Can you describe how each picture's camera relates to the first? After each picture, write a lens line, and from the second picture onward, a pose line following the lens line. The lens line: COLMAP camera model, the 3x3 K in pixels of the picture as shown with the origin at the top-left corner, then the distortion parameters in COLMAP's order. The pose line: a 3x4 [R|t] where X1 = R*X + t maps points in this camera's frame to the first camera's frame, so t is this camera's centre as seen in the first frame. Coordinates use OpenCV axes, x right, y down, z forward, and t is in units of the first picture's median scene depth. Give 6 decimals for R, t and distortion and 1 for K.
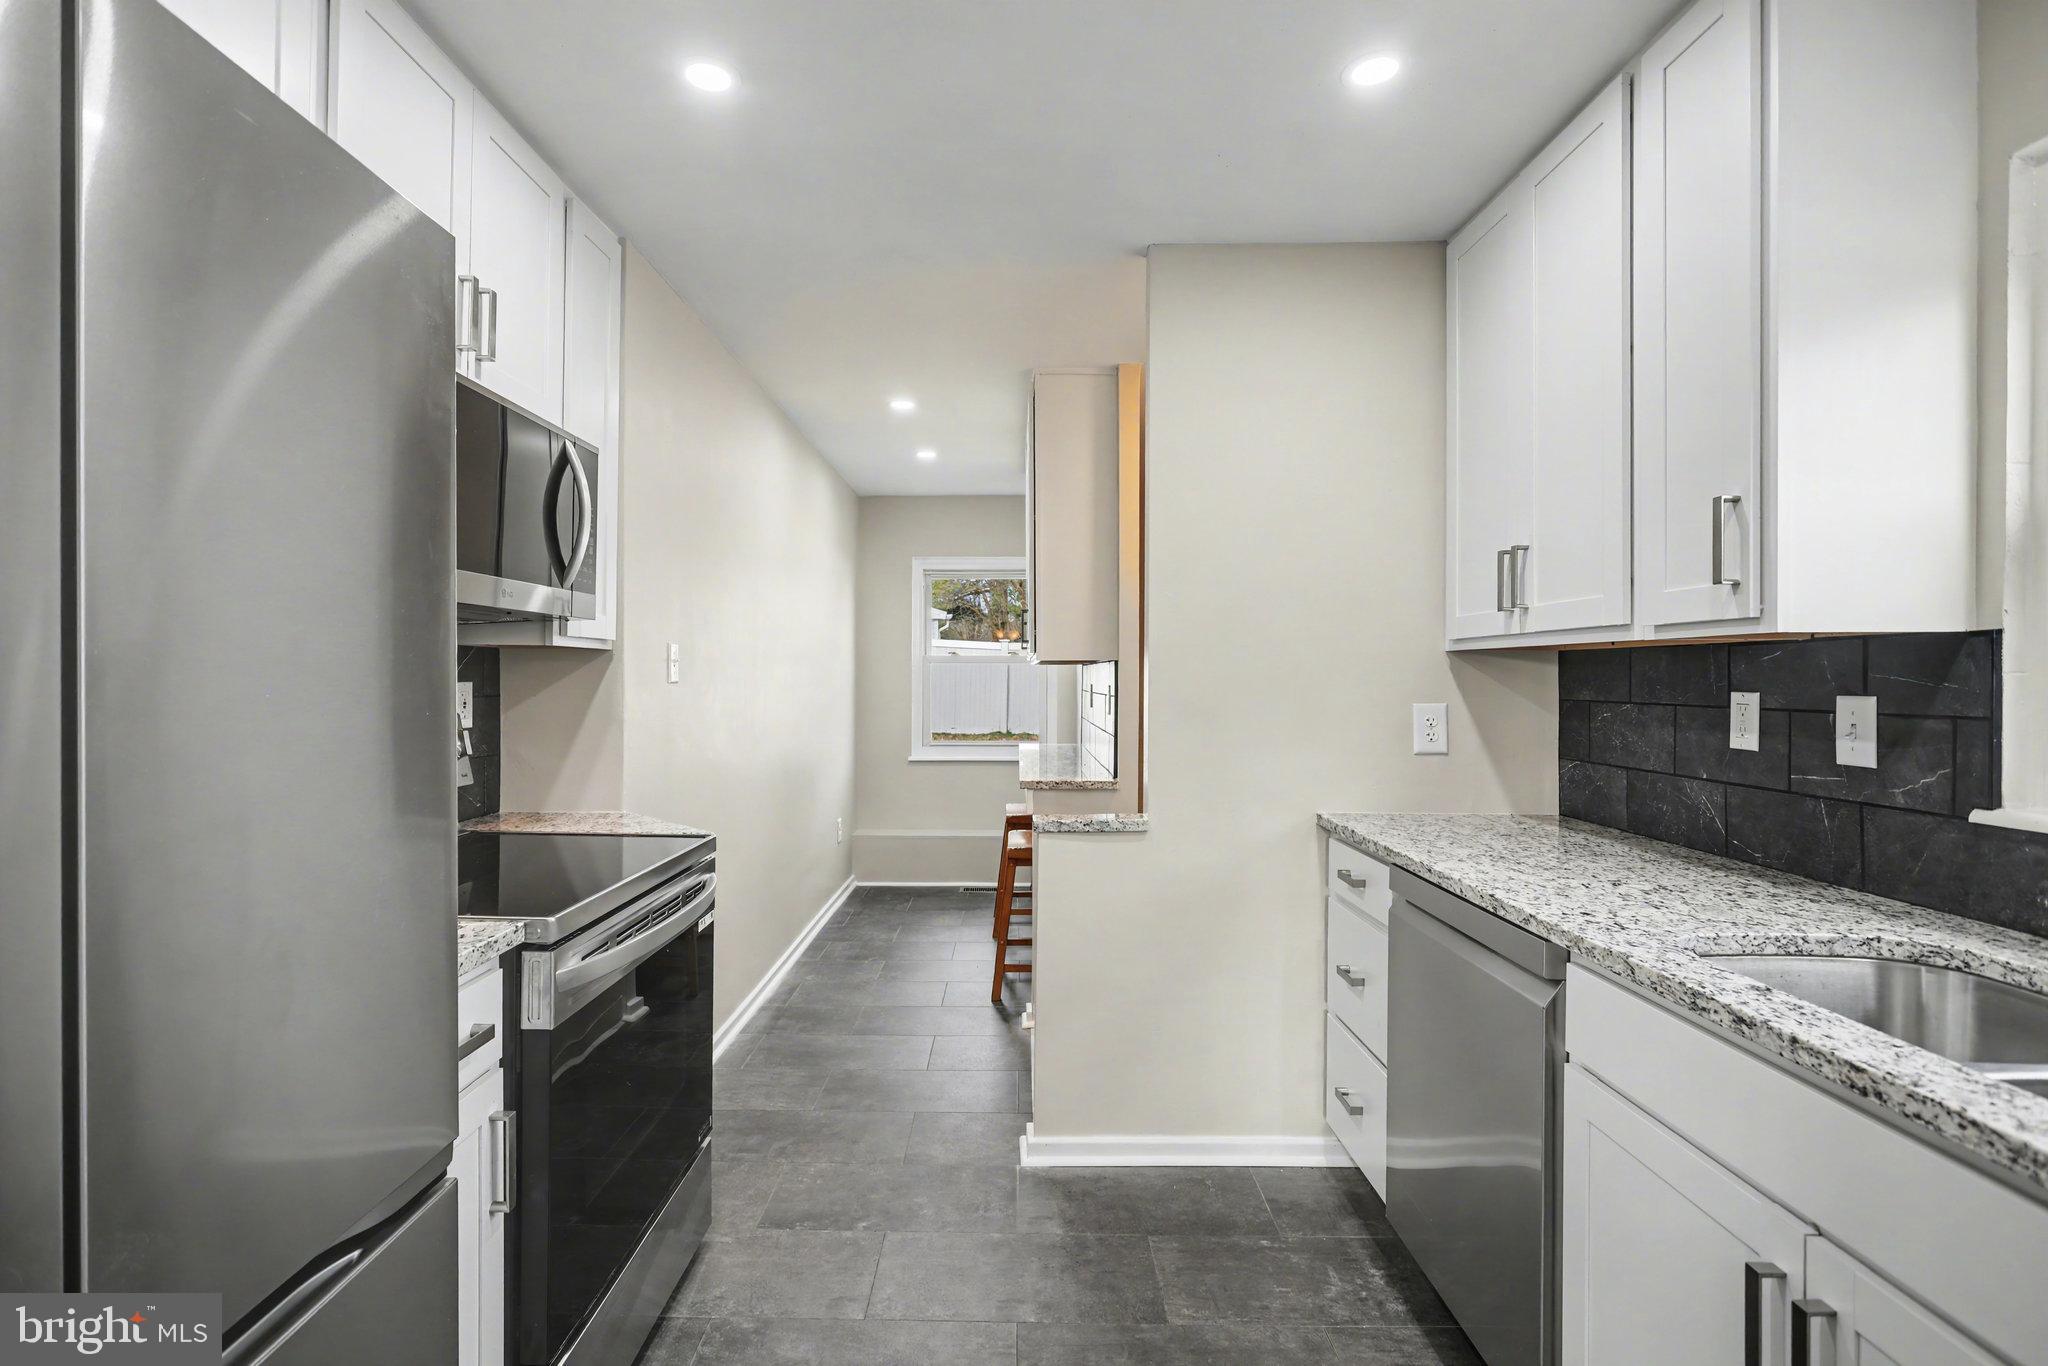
lens RADIAL K [[954.5, 0, 1011.3], [0, 954.5, 682.3], [0, 0, 1]] dist [-0.000019, 0.003890]
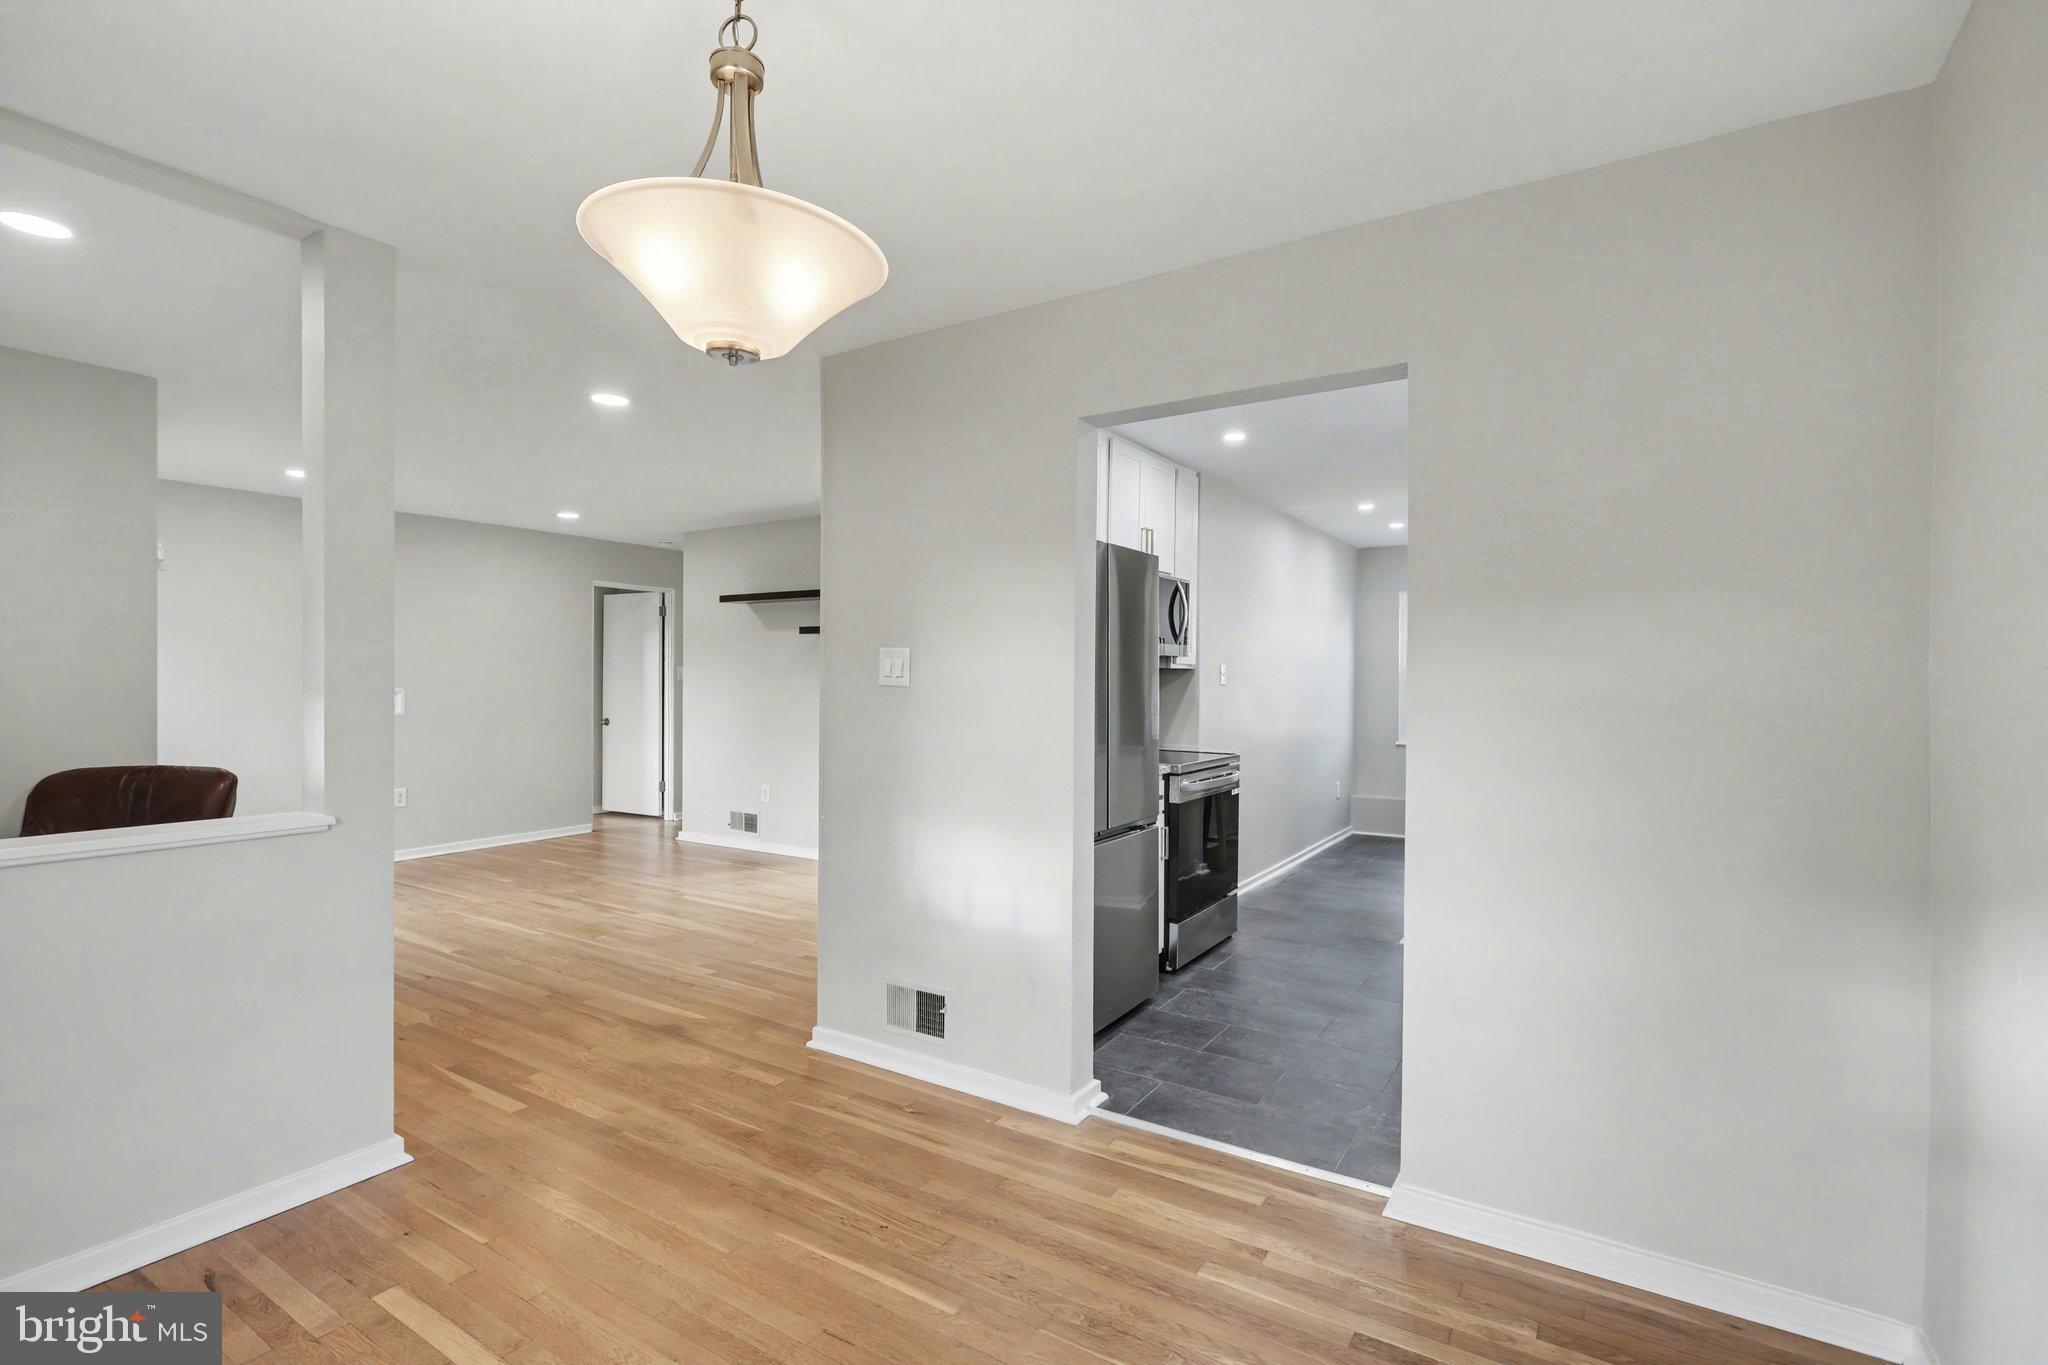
lens RADIAL K [[954.5, 0, 1008.7], [0, 954.5, 685.8], [0, 0, 1]] dist [-0.000019, 0.003890]
pose [[0.843364, 0.000418, -0.537343, 0.411236], [-0.001611, 0.999997, -0.001750, 0.007168], [0.537340, 0.002341, 0.843362, -1.107764]]
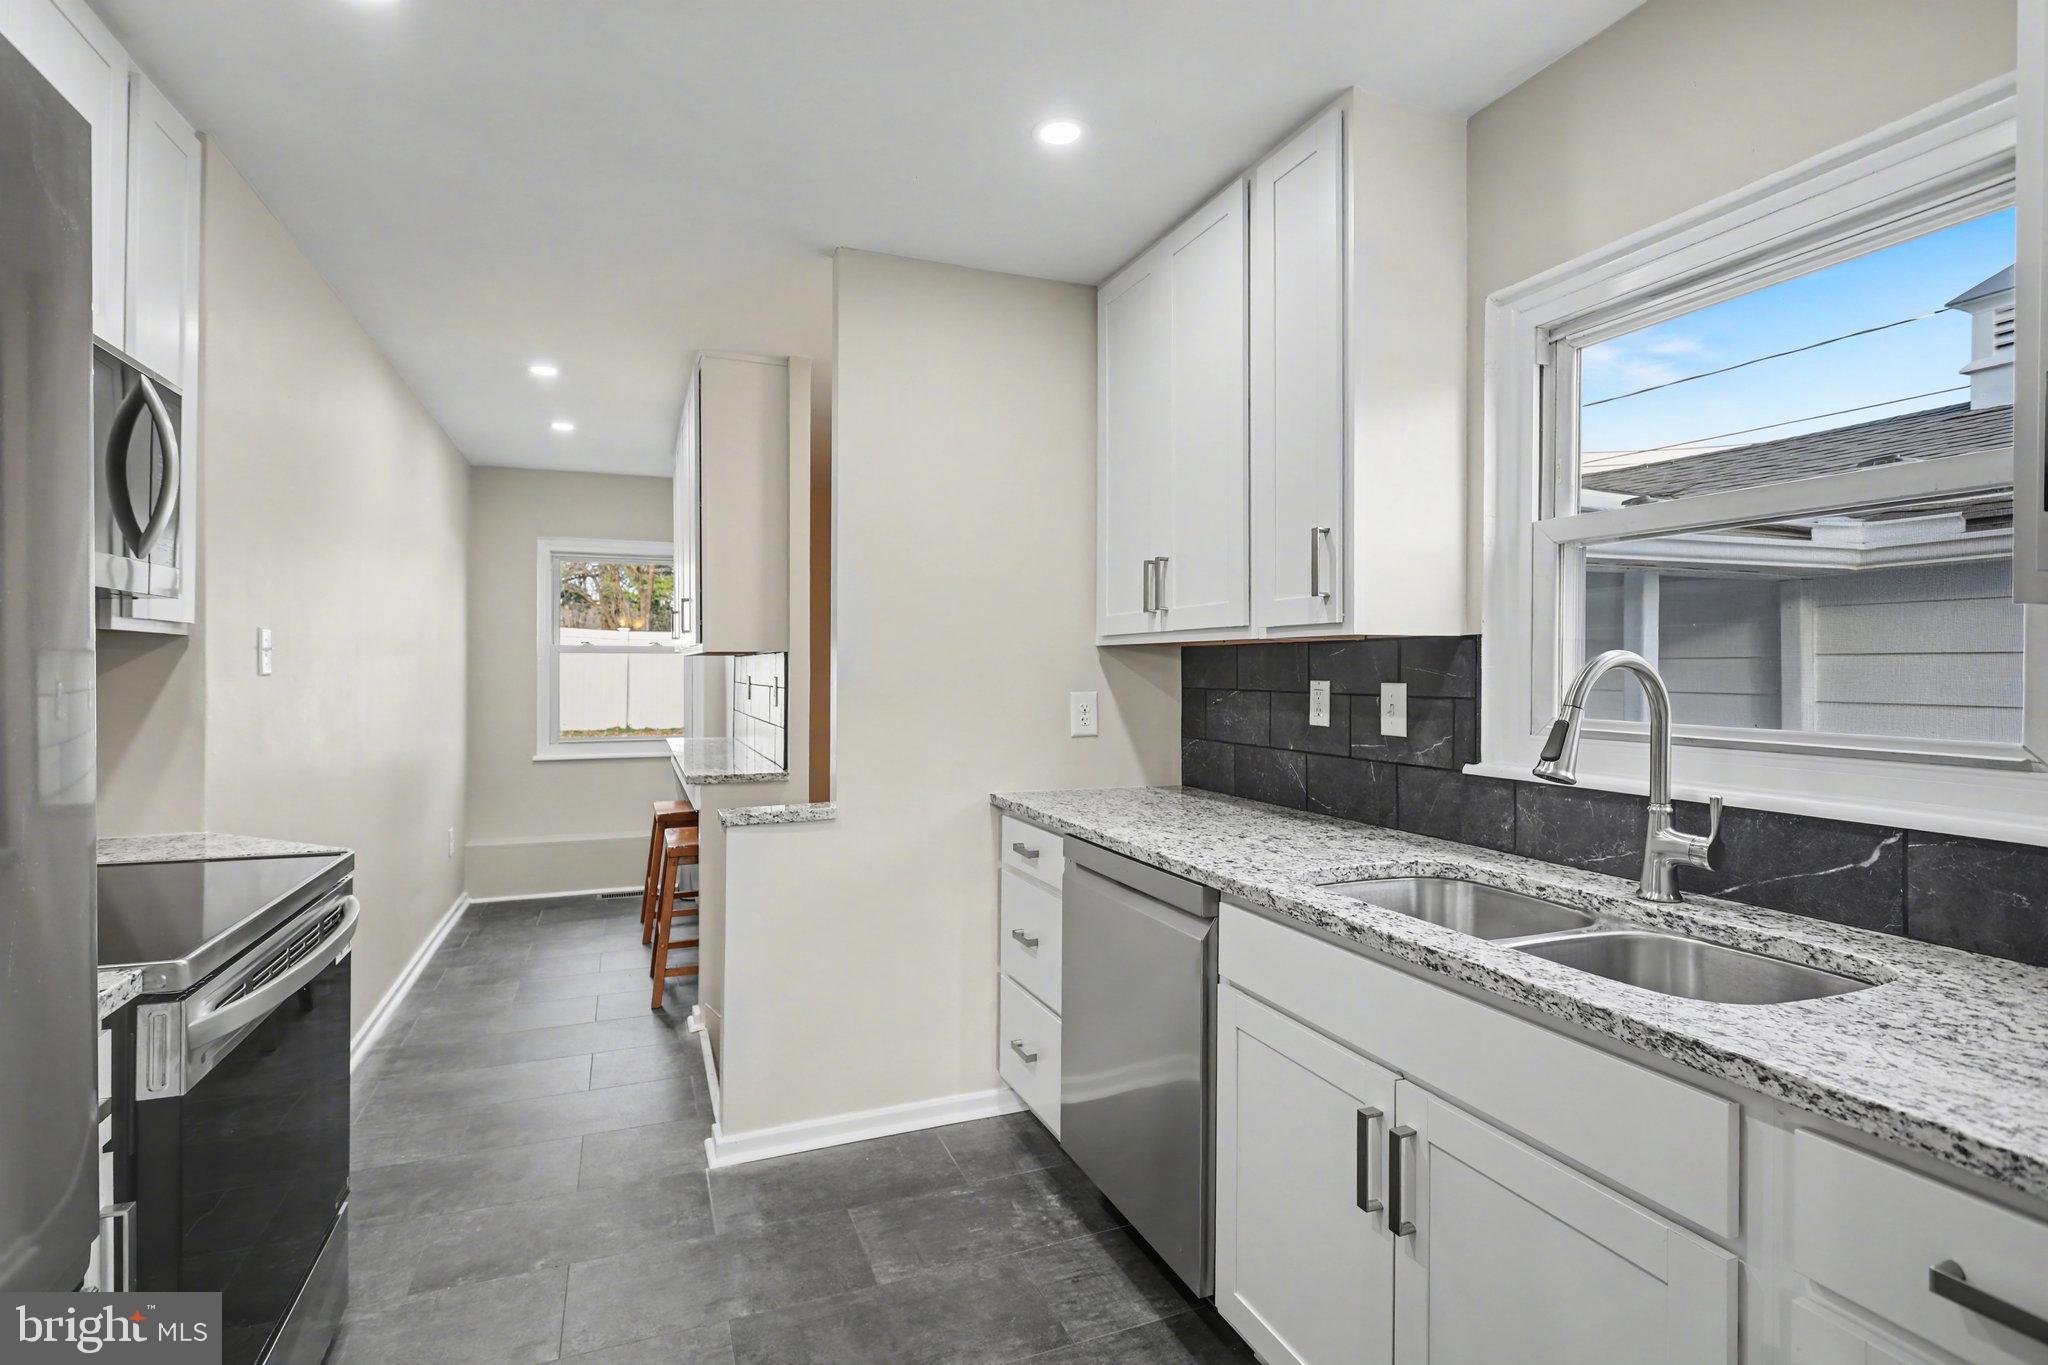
lens RADIAL K [[954.5, 0, 1001.8], [0, 954.5, 677.1], [0, 0, 1]] dist [-0.000019, 0.003890]
pose [[0.928279, -0.003154, 0.371871, -0.085437], [0.001914, 0.999991, 0.003703, 0.000143], [-0.371880, -0.002726, 0.928277, -0.020288]]
